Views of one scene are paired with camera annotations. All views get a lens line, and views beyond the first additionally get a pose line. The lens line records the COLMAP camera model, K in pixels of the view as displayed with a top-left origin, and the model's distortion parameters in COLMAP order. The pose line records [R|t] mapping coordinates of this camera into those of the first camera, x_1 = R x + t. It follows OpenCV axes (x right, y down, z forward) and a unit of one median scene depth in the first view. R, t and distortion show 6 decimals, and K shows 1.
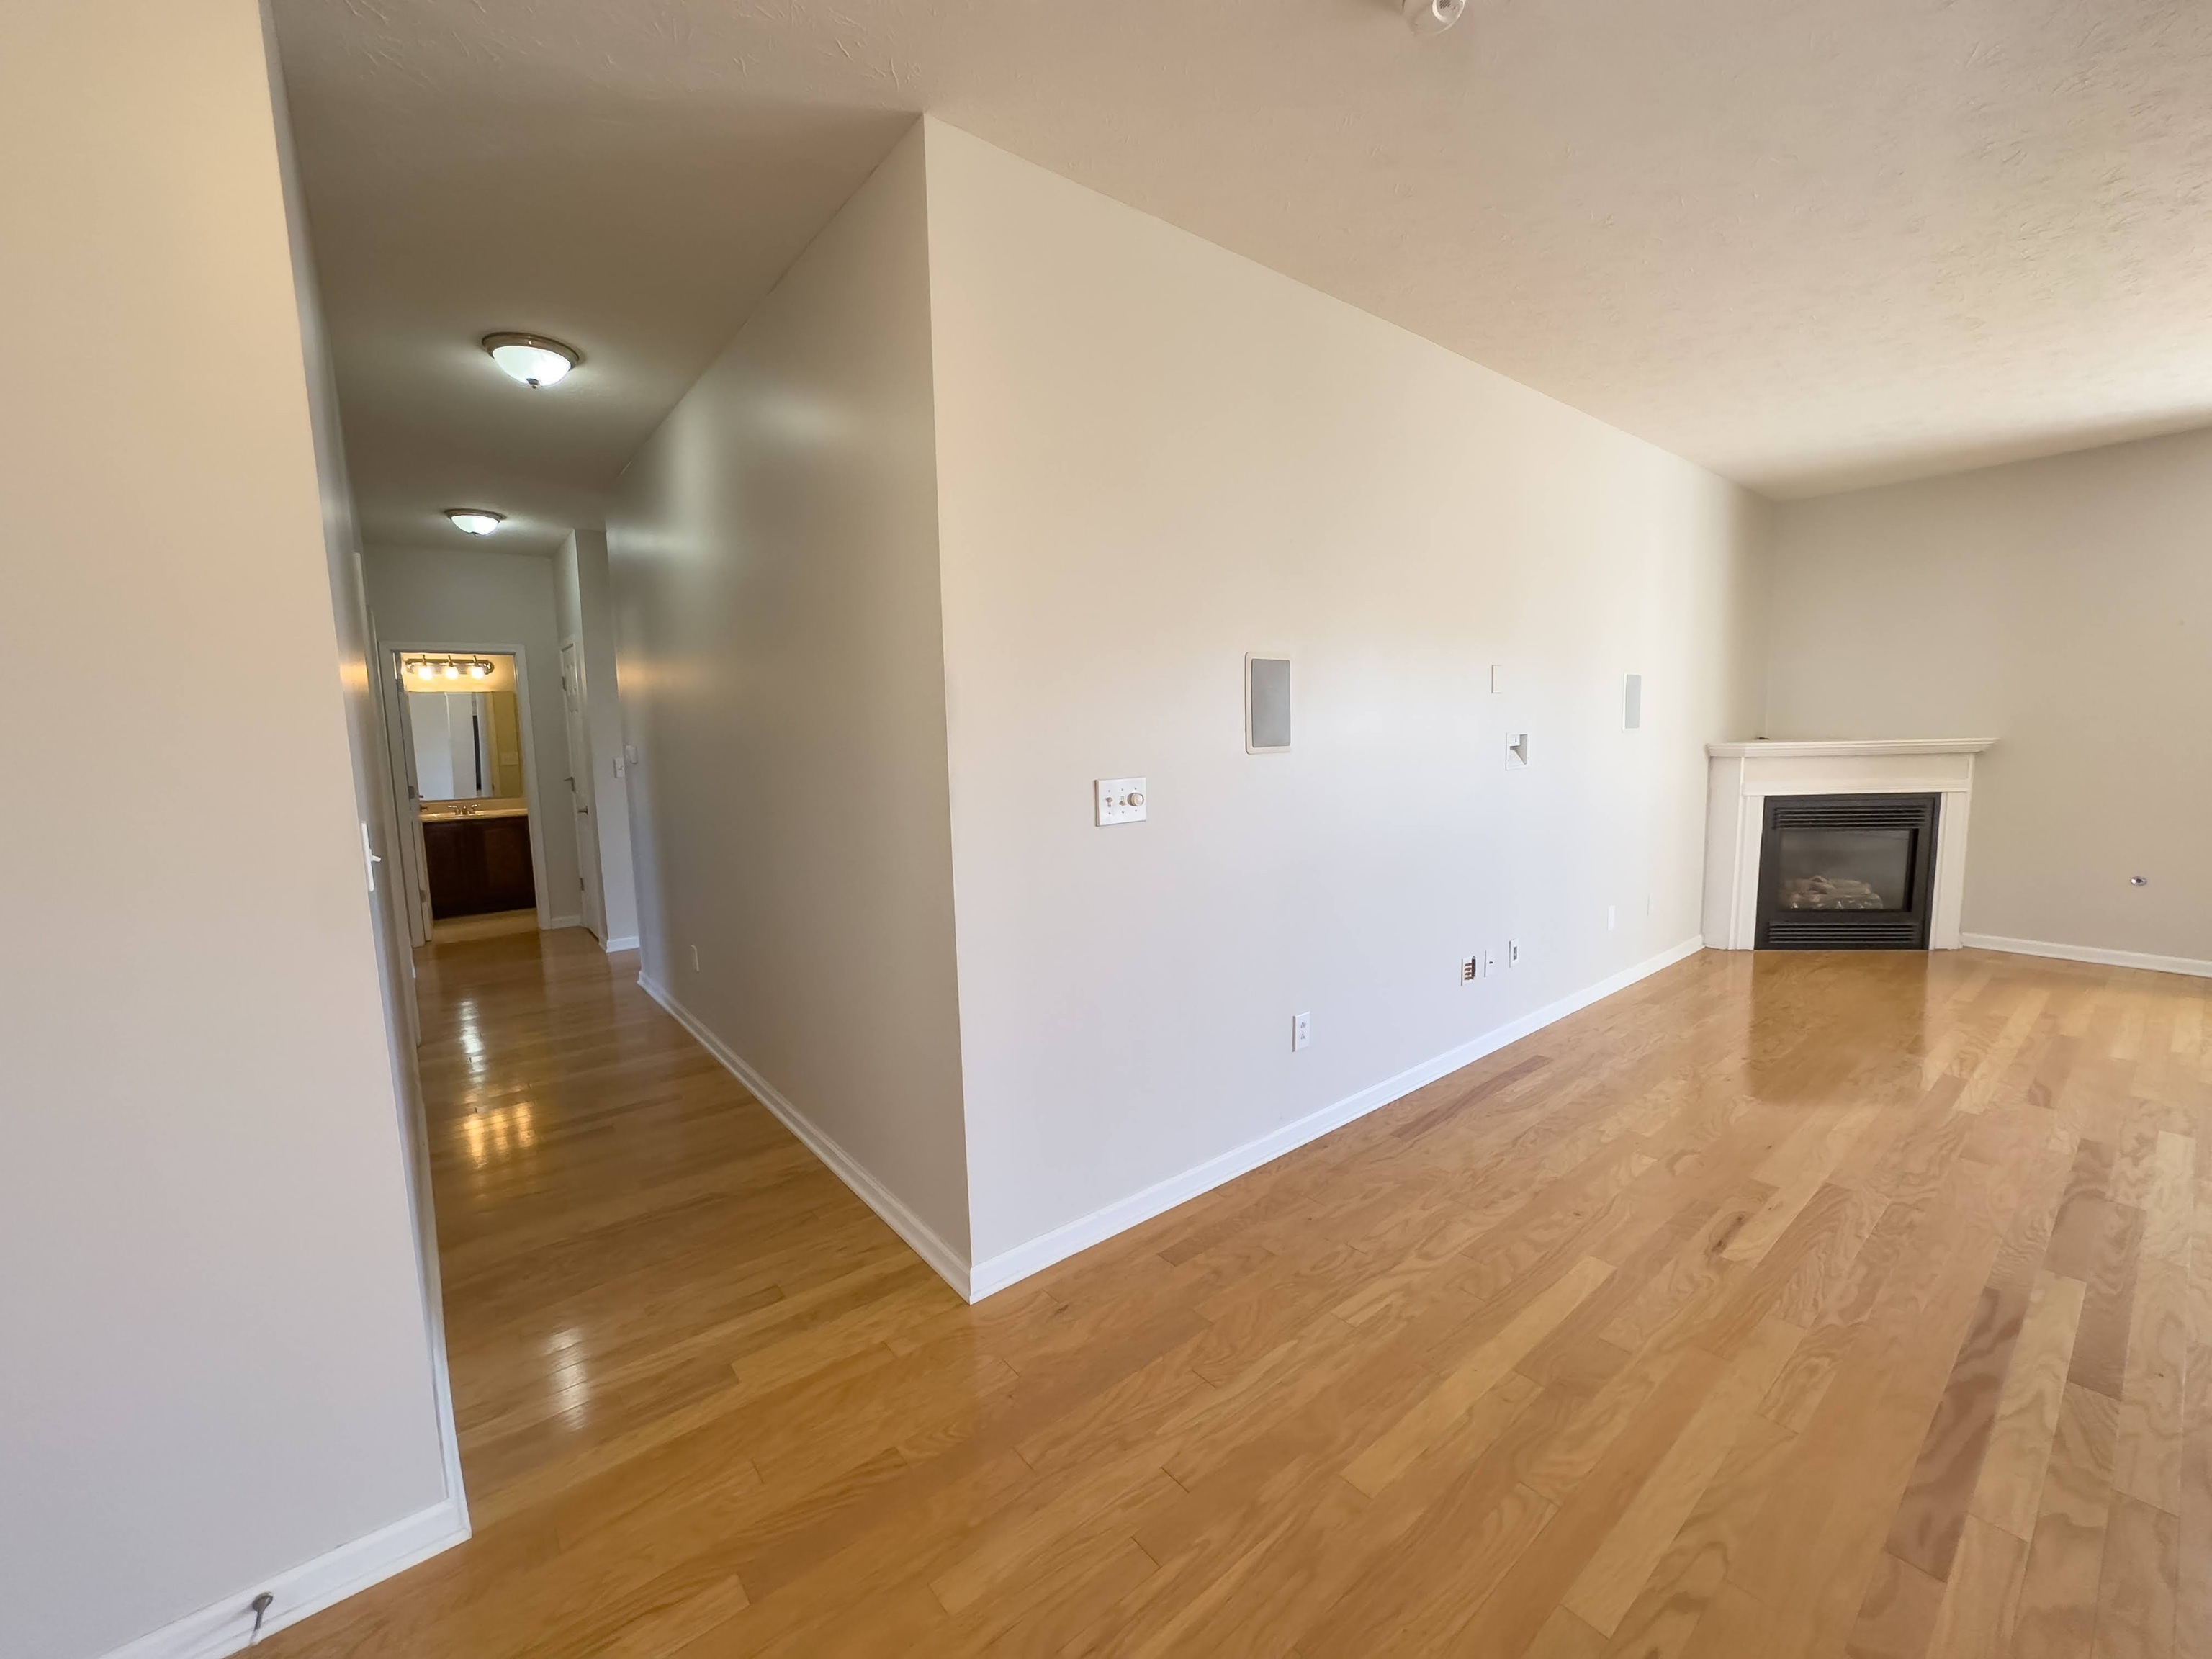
lens RADIAL K [[896.4, 0, 1106.0], [0, 896.4, 829.5], [0, 0, 1]] dist [-0.030495, 0.014016]
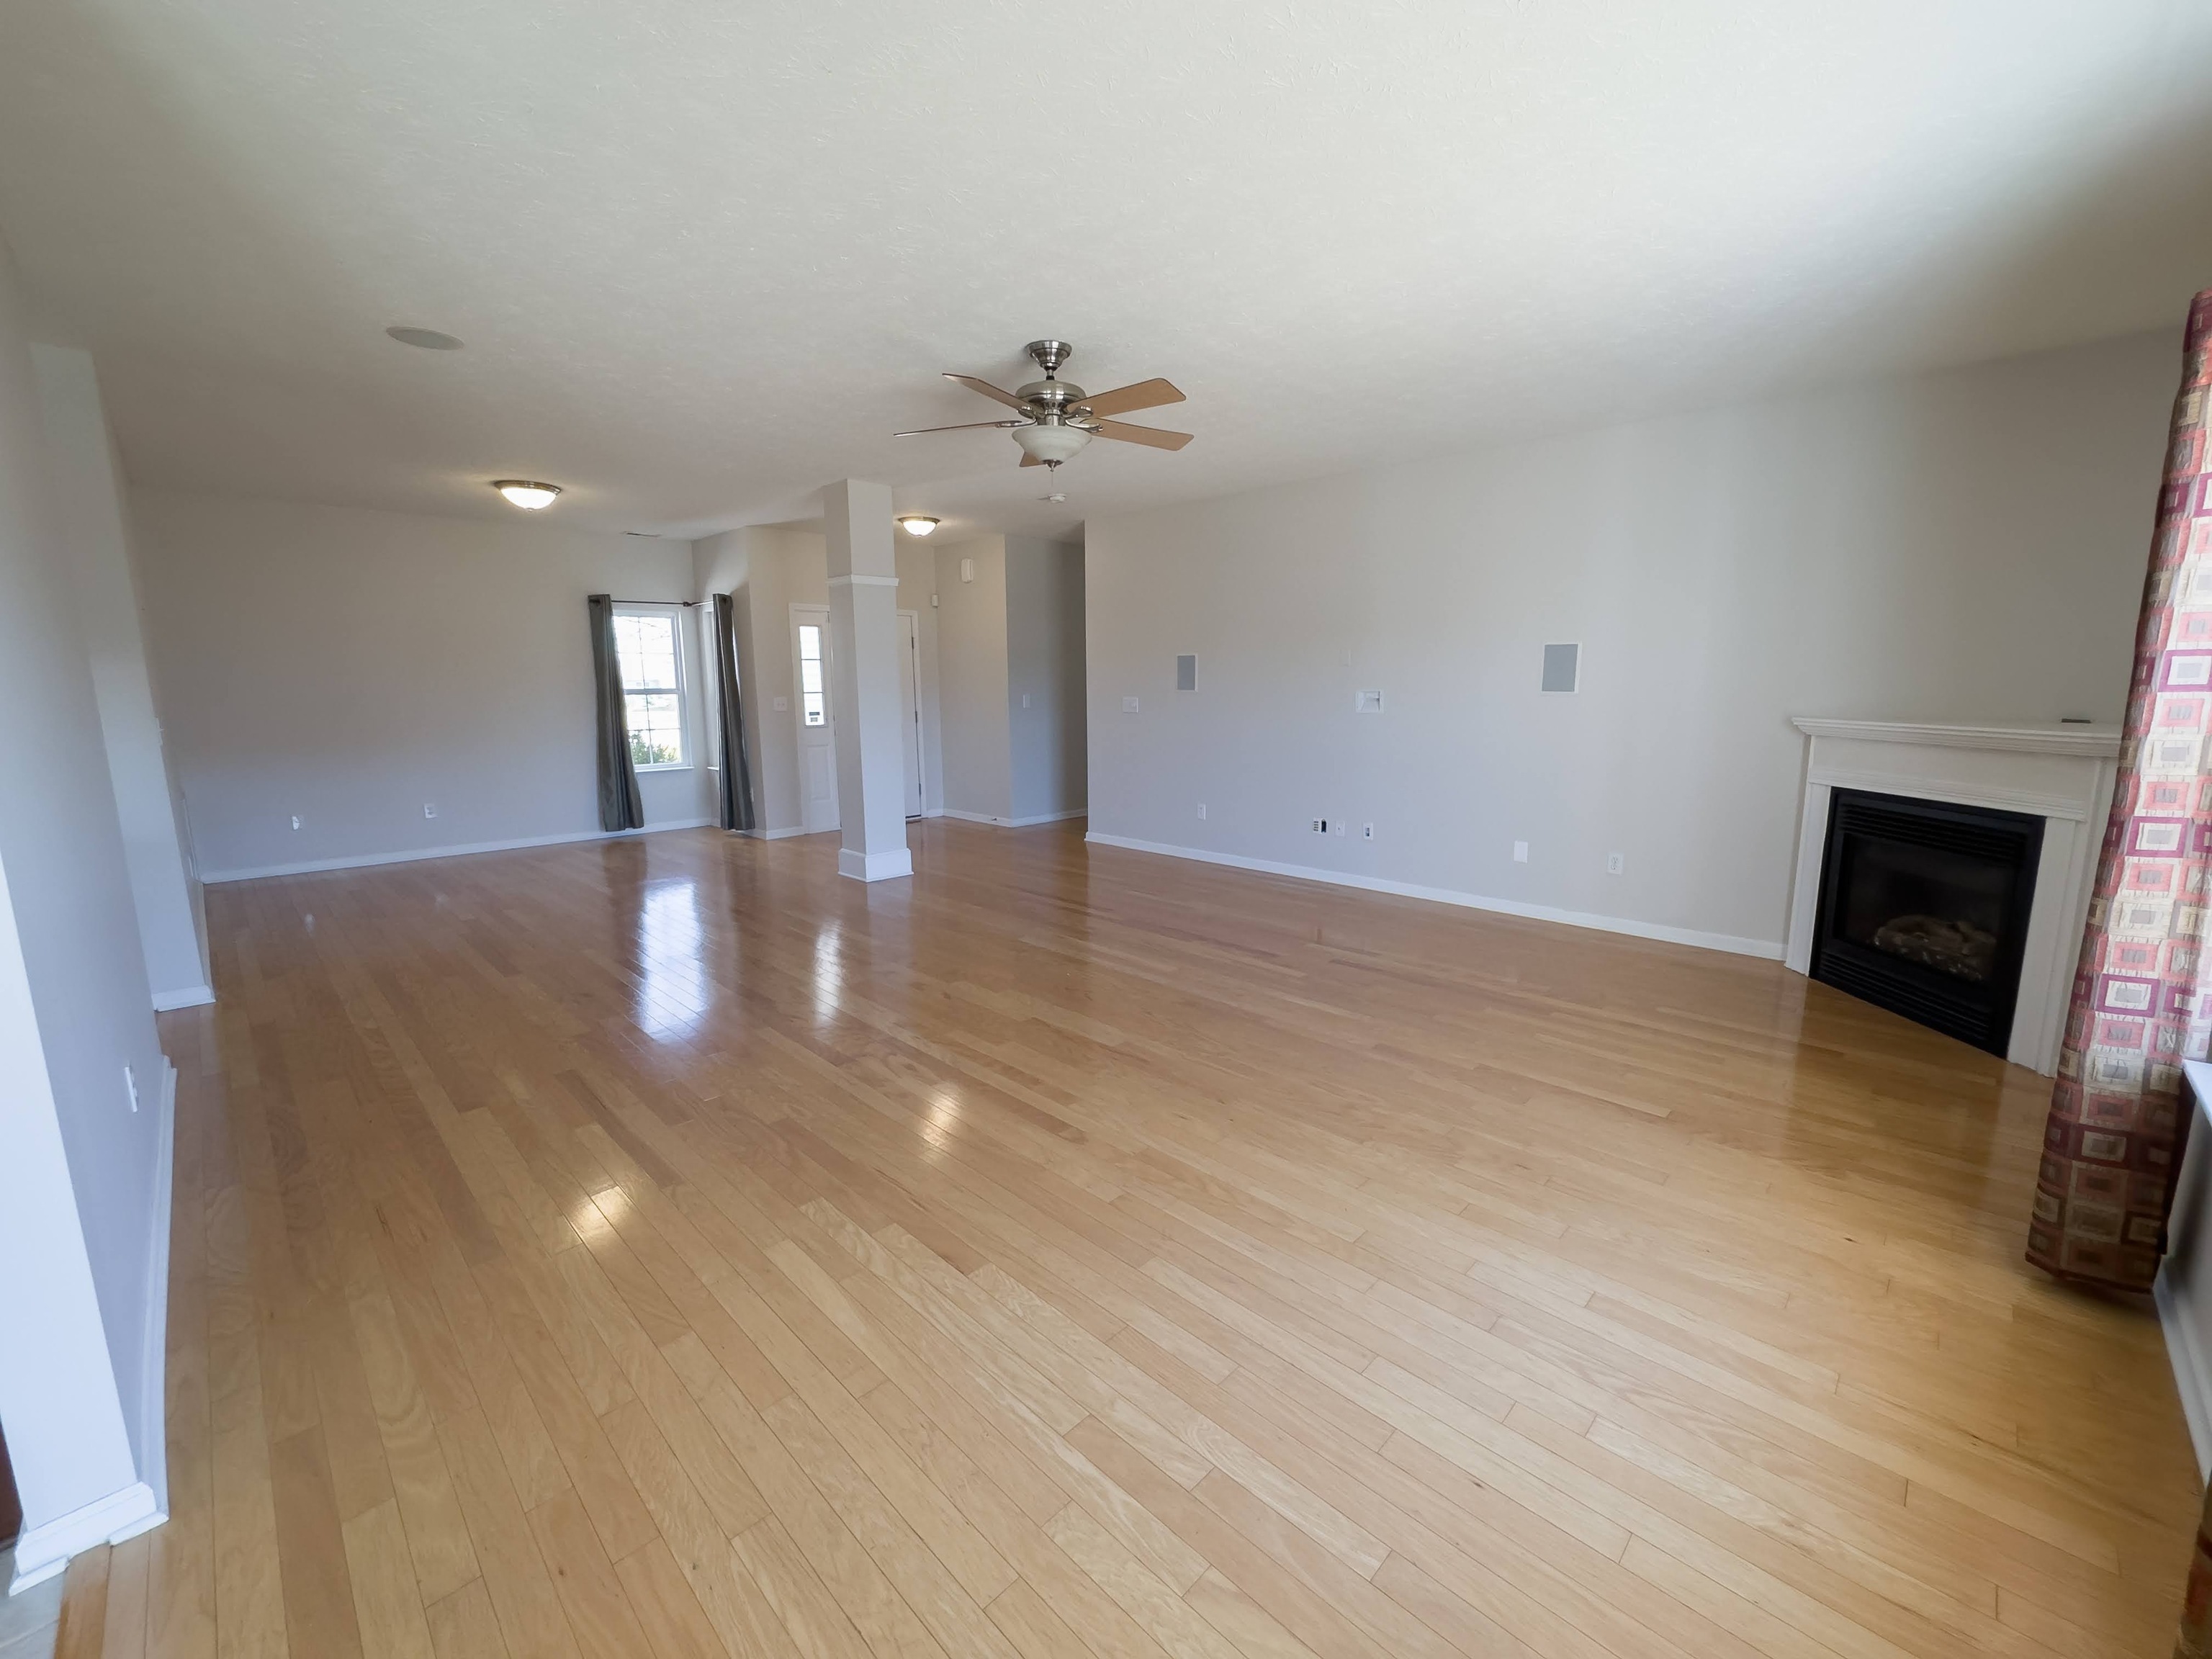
lens RADIAL K [[896.4, 0, 1106.0], [0, 896.4, 829.5], [0, 0, 1]] dist [-0.030495, 0.014016]
pose [[0.116647, 0.190614, -0.974710, 2.323009], [-0.111312, 0.977736, 0.177885, -0.109874], [0.986916, 0.087747, 0.135268, 0.405067]]
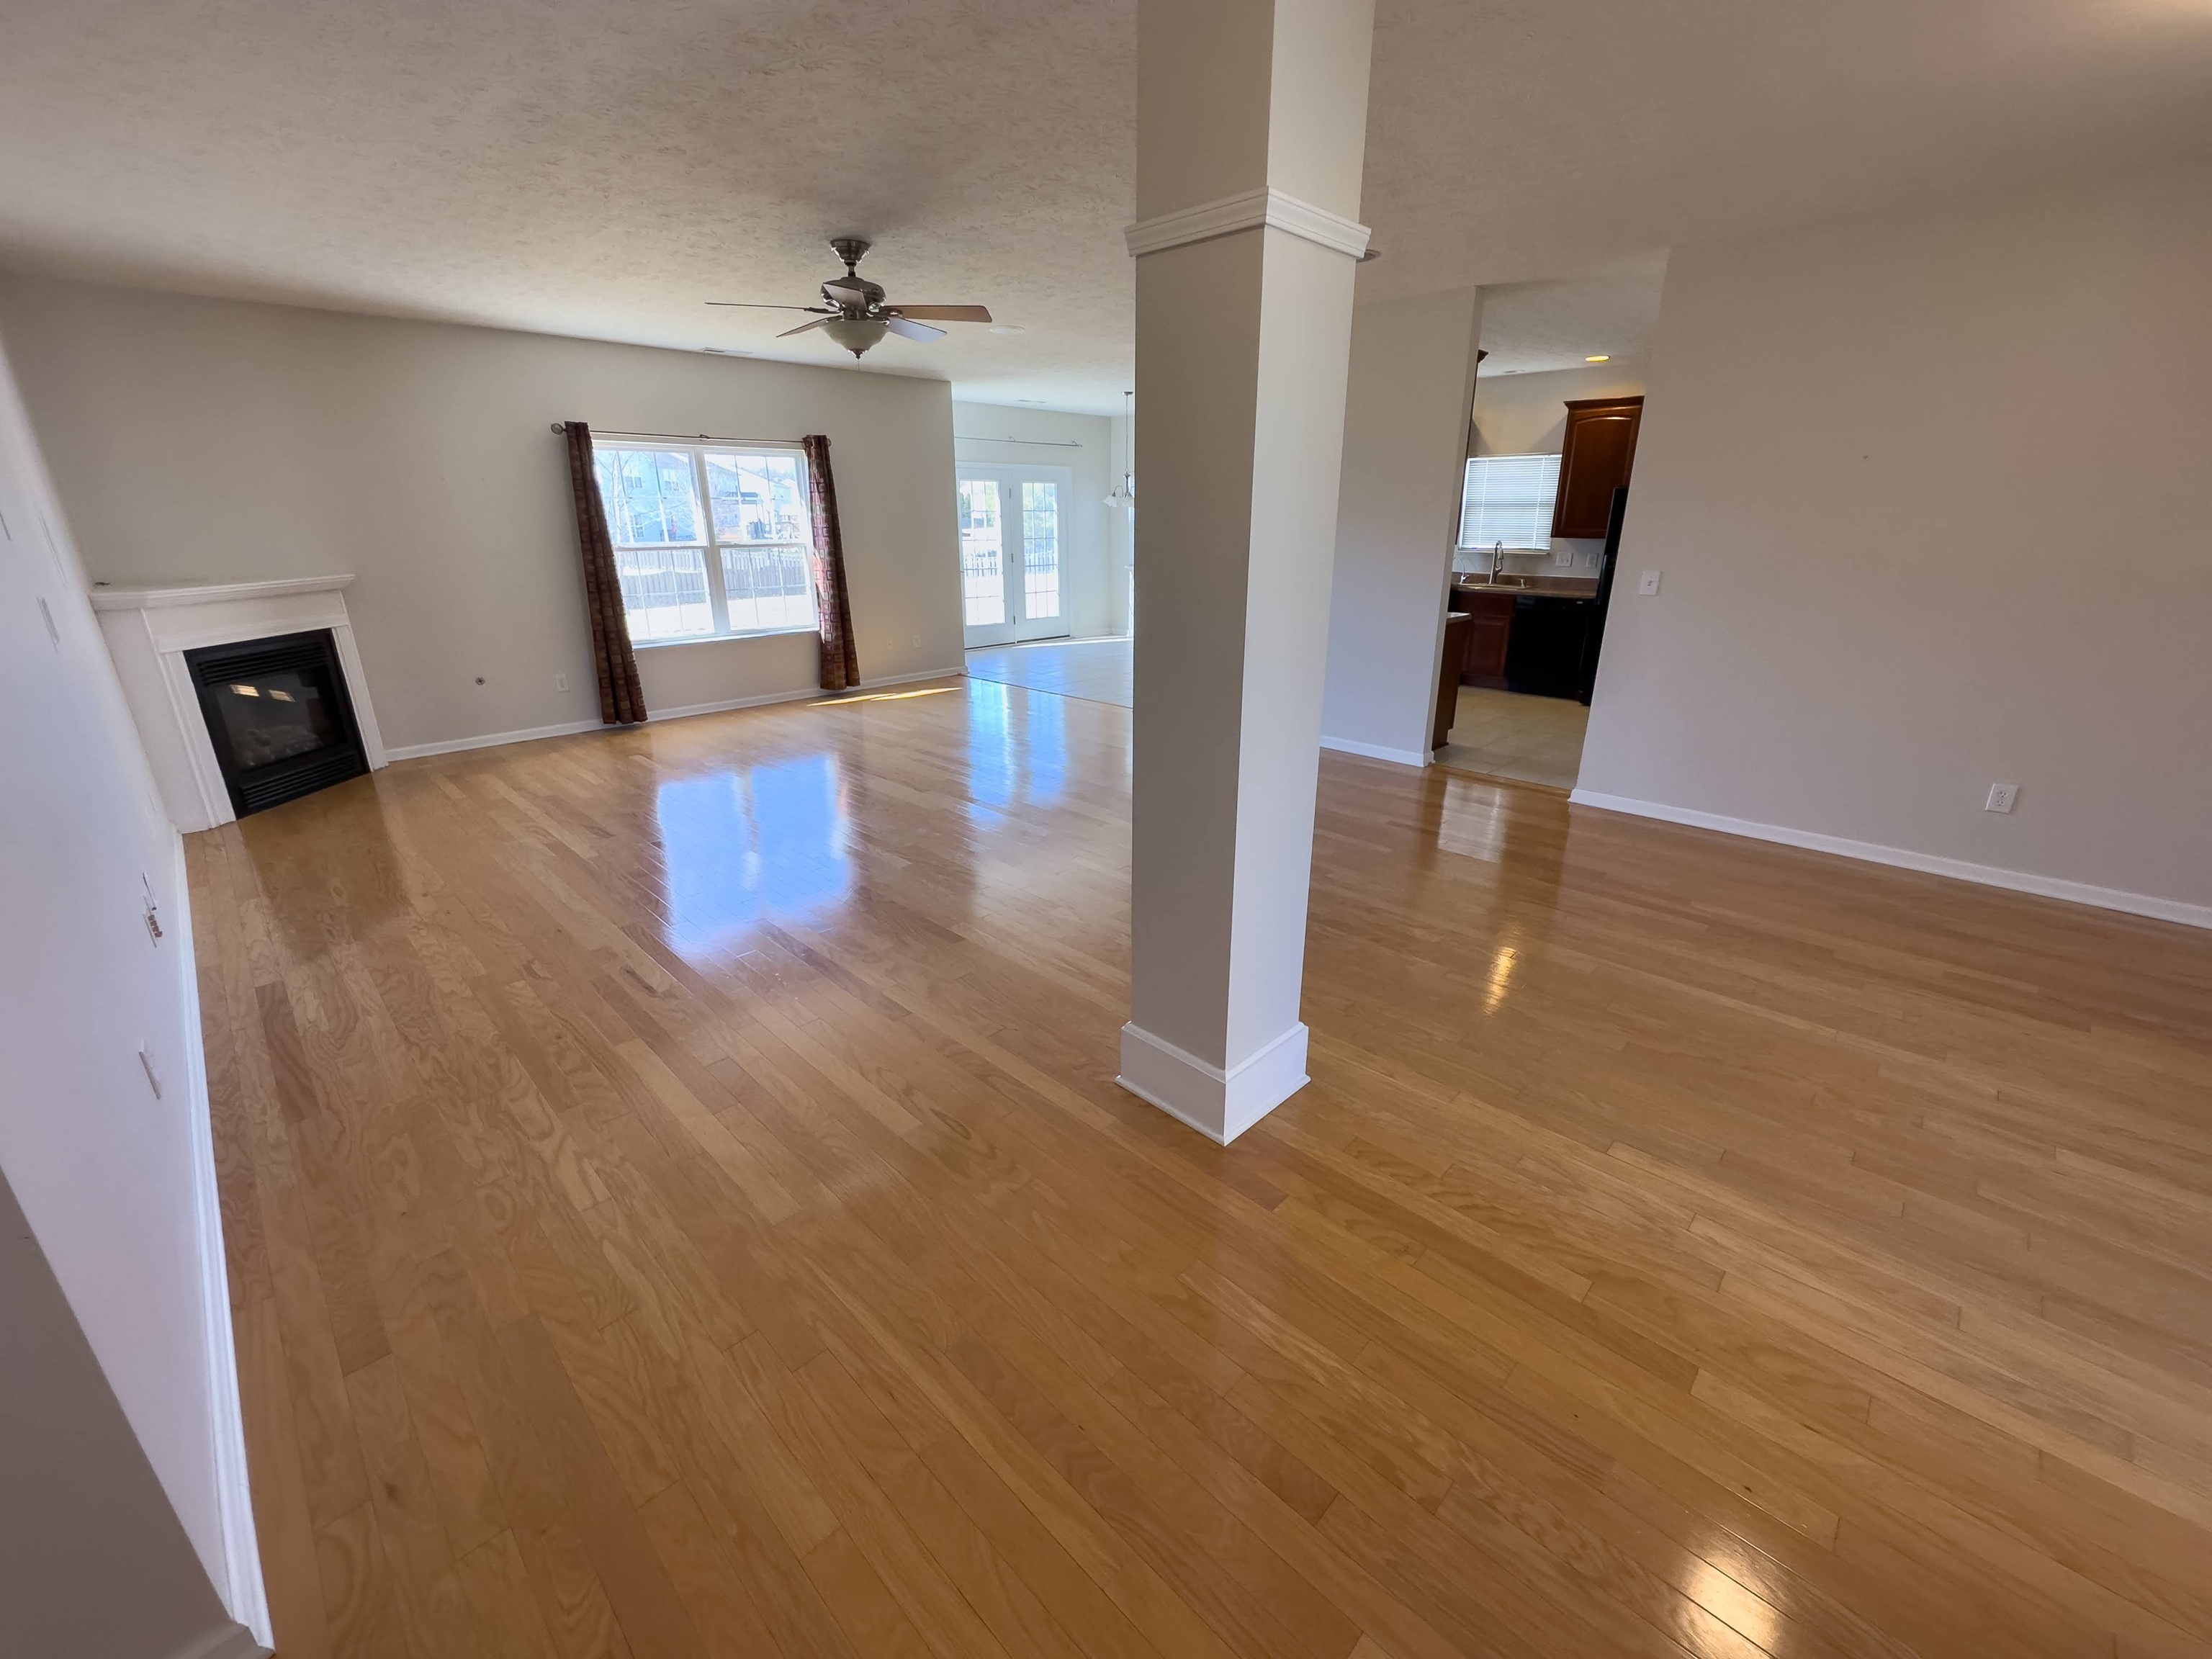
lens RADIAL K [[894.5, 0, 1109.3], [0, 894.5, 832.0], [0, 0, 1]] dist [-0.011812, 0.000369]
pose [[-0.120140, -0.306699, 0.944194, -0.411948], [0.119018, 0.939773, 0.320407, -0.064872], [-0.985597, 0.150870, -0.076401, 0.288676]]
